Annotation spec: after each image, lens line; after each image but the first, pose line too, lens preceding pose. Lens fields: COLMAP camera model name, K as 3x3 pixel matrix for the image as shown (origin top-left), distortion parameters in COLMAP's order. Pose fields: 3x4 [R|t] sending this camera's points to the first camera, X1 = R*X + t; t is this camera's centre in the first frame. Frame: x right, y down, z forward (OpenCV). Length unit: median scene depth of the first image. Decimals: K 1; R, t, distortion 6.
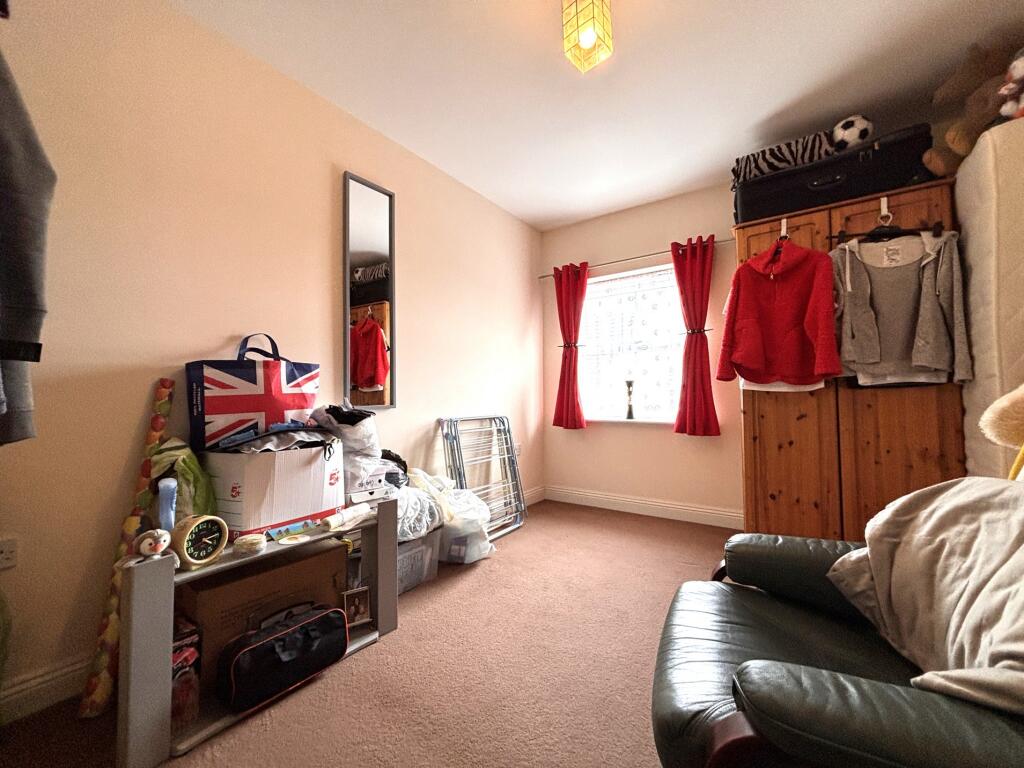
lens RADIAL K [[410.9, 0, 502.7], [0, 410.9, 380.1], [0, 0, 1]] dist [0.003177, -0.000697]
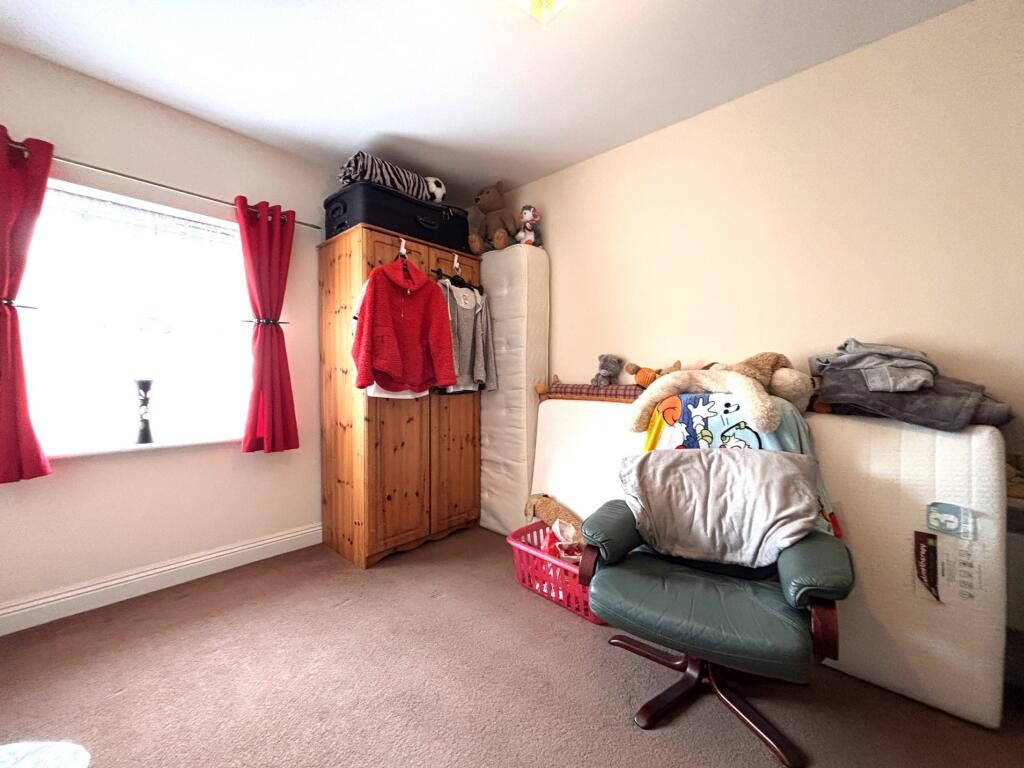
lens RADIAL K [[410.9, 0, 510.4], [0, 410.9, 386.4], [0, 0, 1]] dist [0.003177, -0.000697]
pose [[0.122827, -0.009575, 0.992382, -0.362414], [-0.037893, 0.999179, 0.014330, -0.030034], [-0.991704, -0.039364, 0.122363, 0.578354]]
